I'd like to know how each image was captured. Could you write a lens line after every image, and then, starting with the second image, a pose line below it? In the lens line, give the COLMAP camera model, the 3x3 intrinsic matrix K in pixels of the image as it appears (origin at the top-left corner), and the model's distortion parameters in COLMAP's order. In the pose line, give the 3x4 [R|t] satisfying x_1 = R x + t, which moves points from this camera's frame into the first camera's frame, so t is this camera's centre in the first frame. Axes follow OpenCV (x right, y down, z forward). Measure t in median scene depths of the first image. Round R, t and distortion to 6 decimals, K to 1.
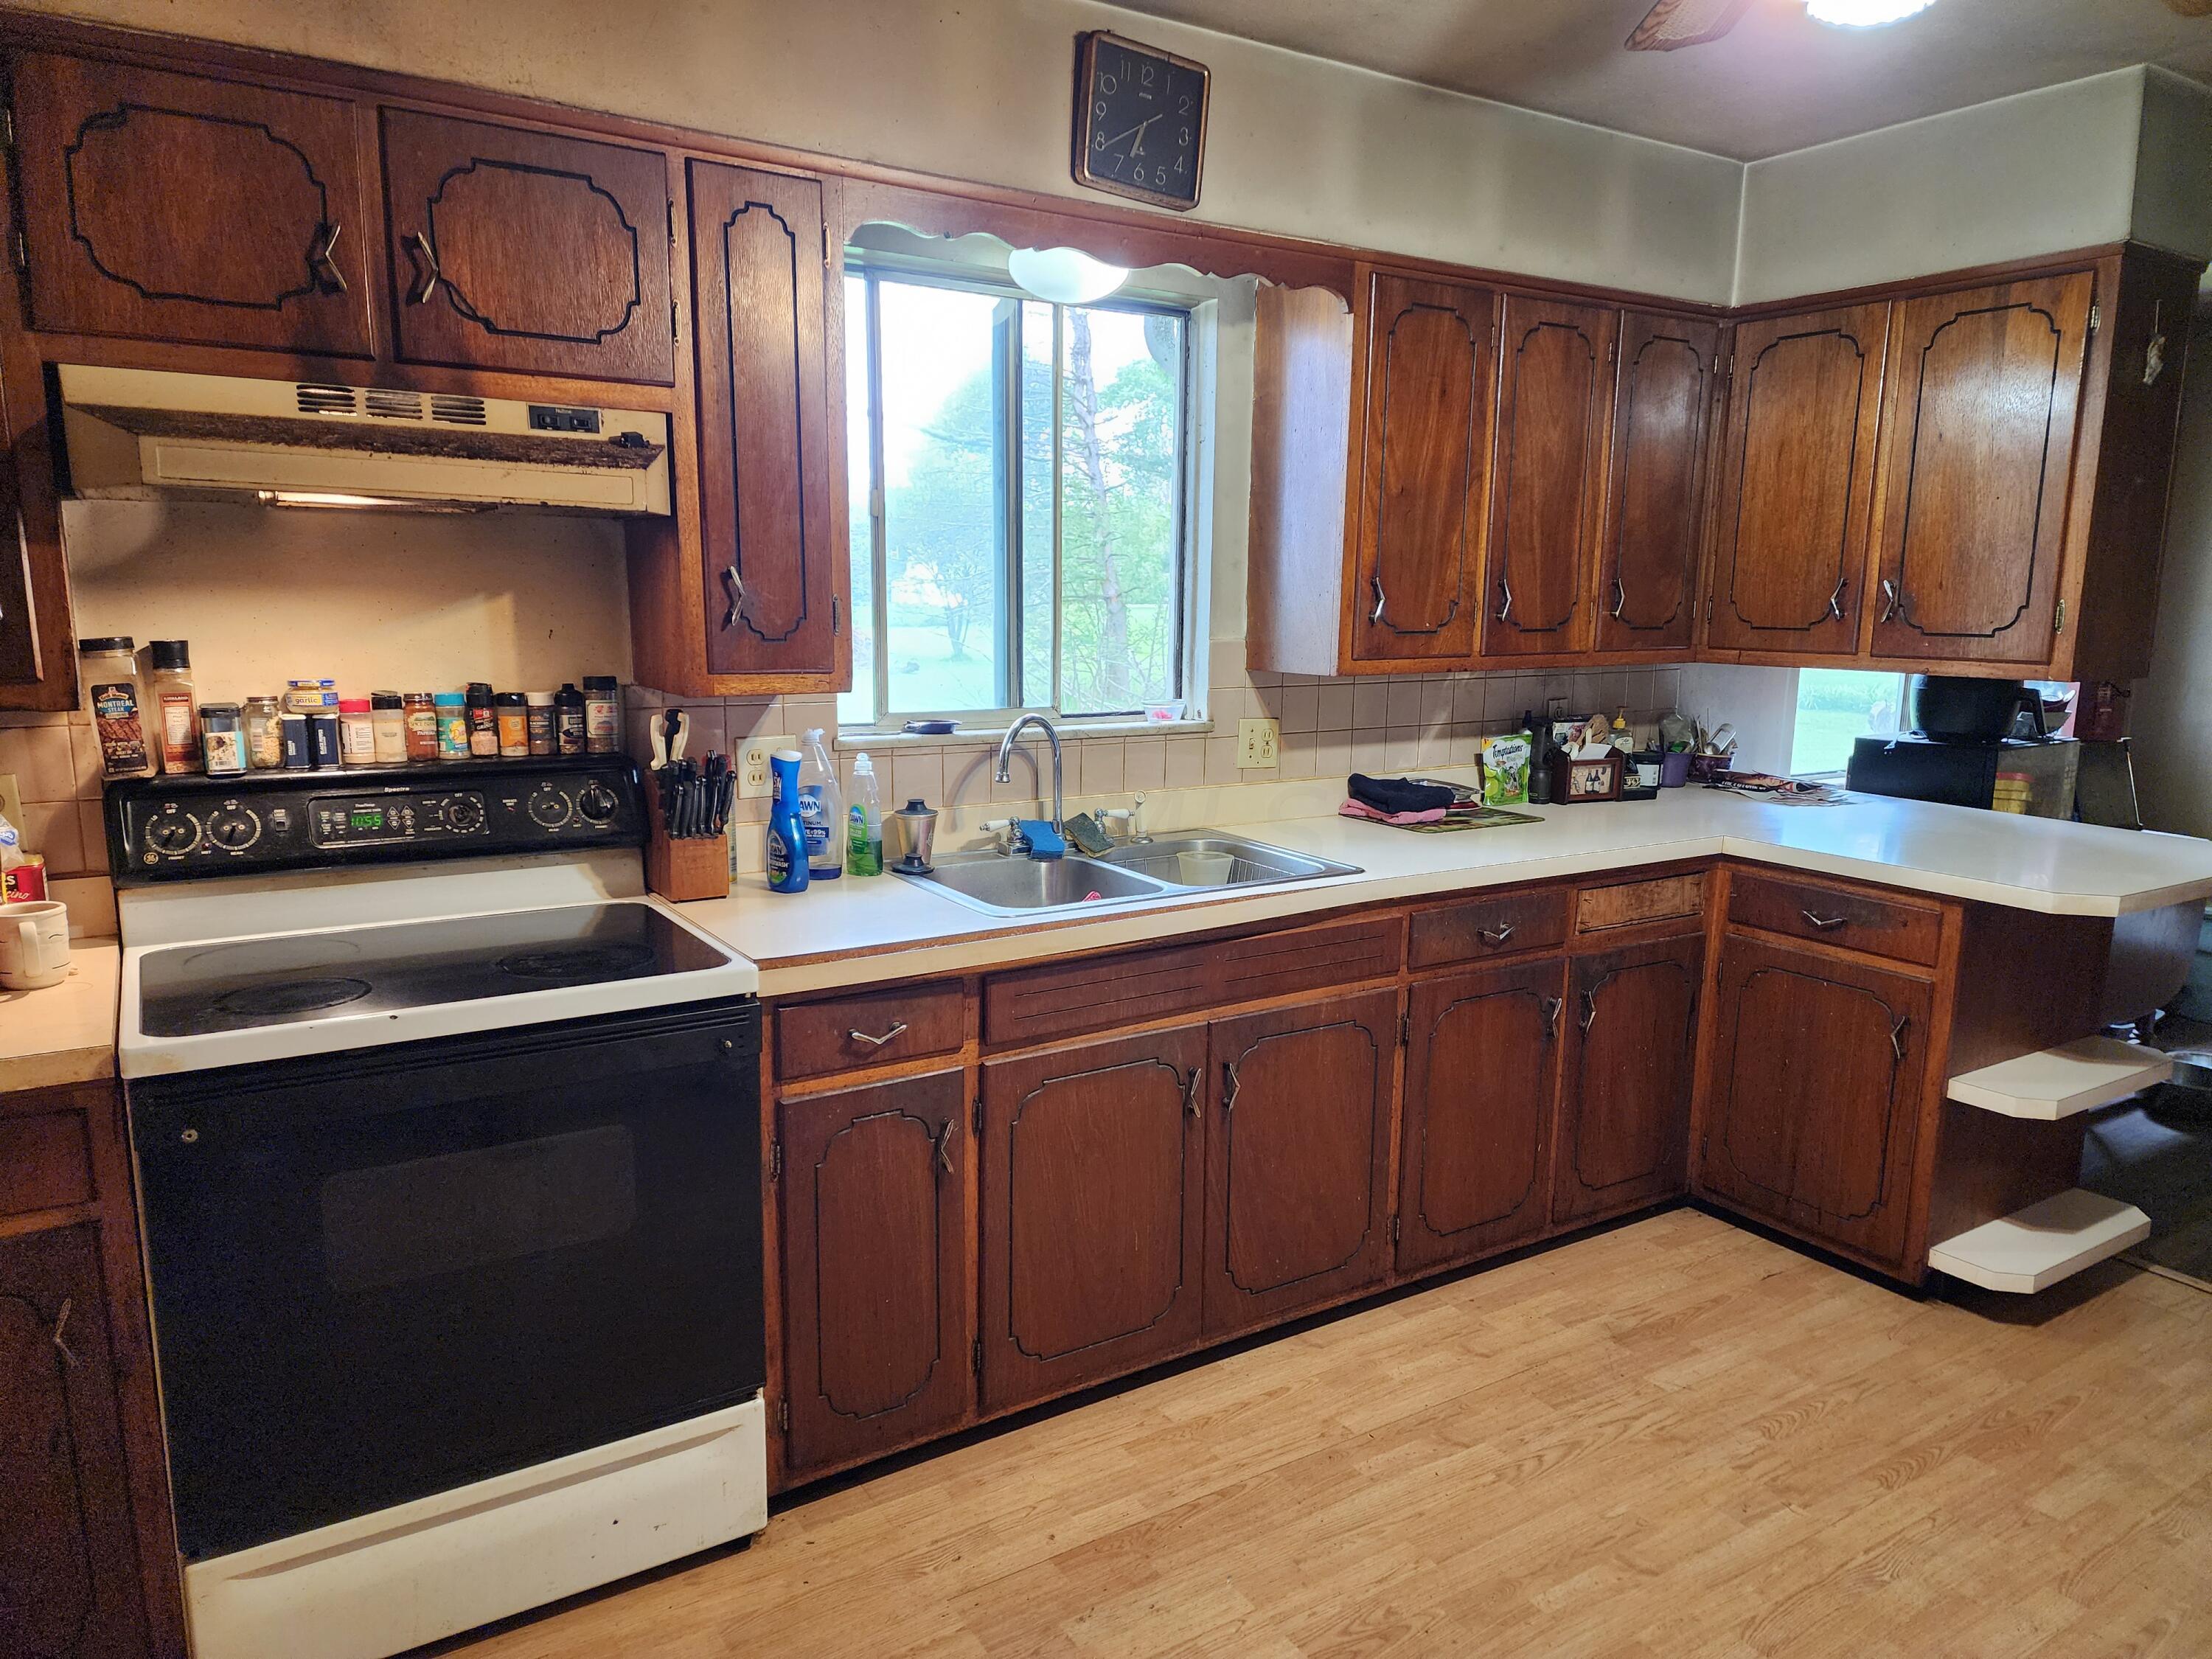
lens RADIAL K [[1471.6, 0, 1108.7], [0, 1471.6, 839.1], [0, 0, 1]] dist [0.043742, -0.021946]
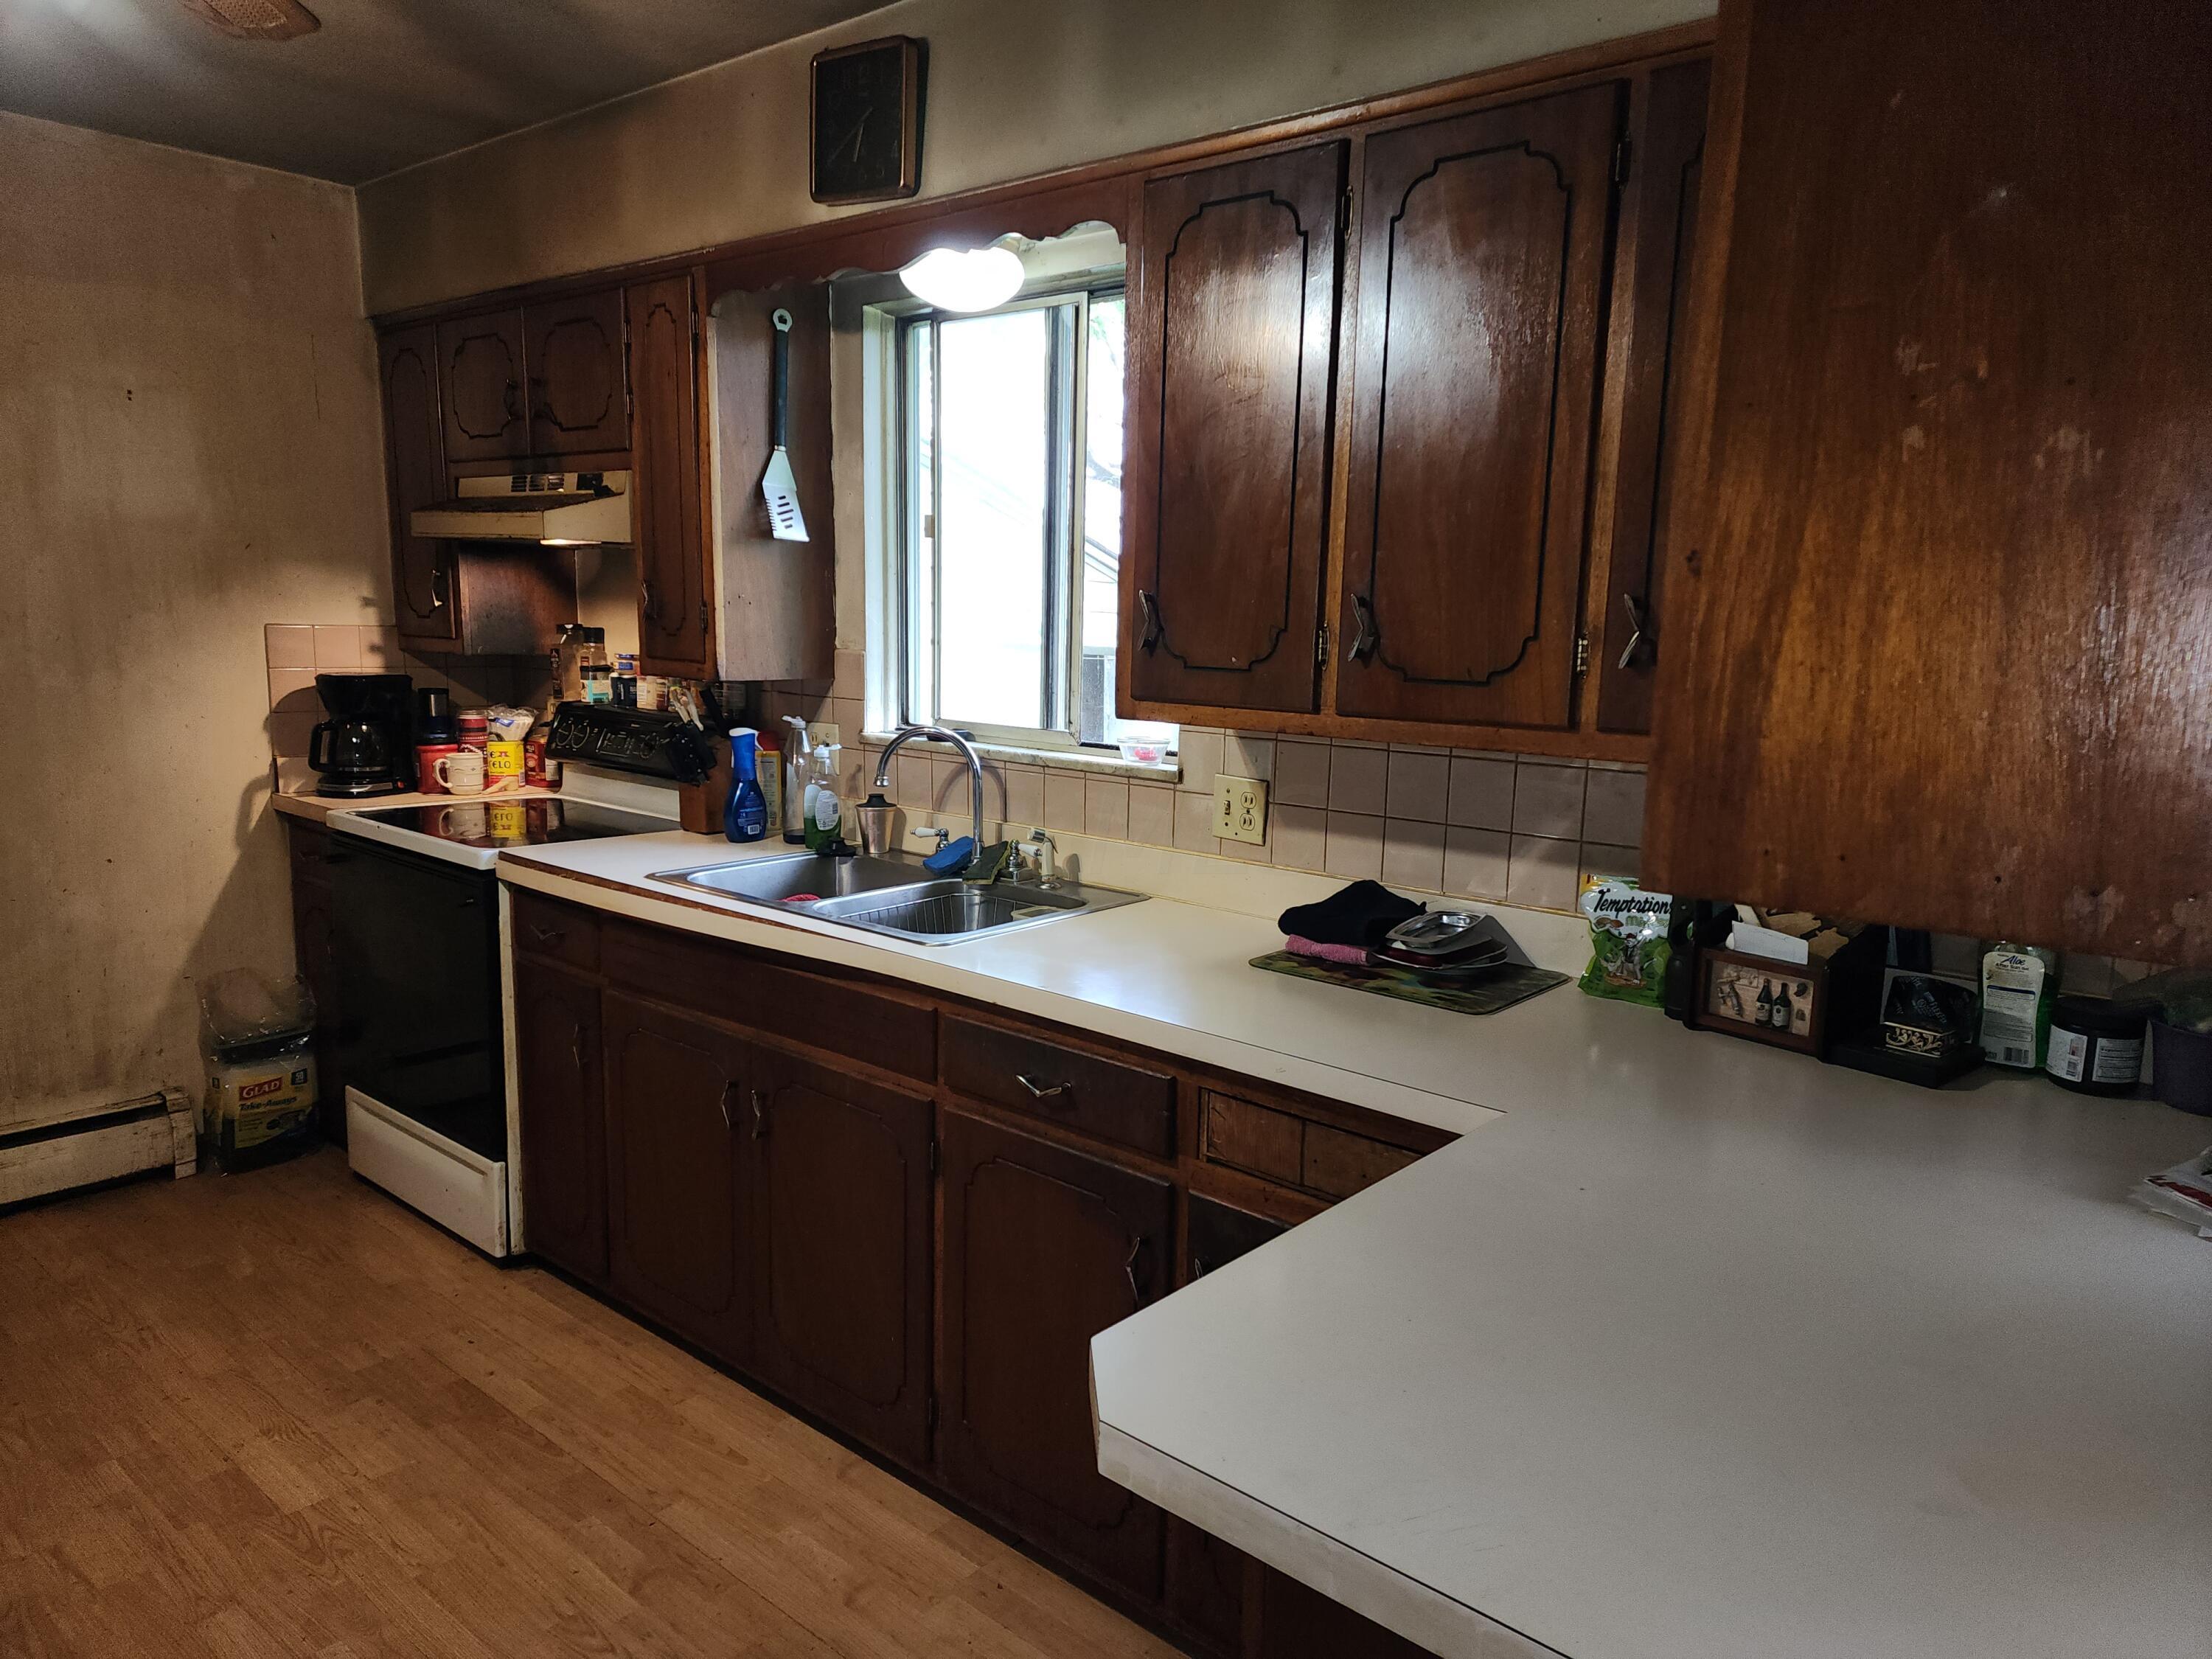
lens RADIAL K [[1471.6, 0, 1110.1], [0, 1471.6, 825.6], [0, 0, 1]] dist [0.043742, -0.021946]
pose [[0.292721, 0.140657, -0.945796, 0.988488], [-0.184594, 0.978828, 0.088439, -0.137007], [0.938211, 0.148701, 0.312488, 0.854227]]
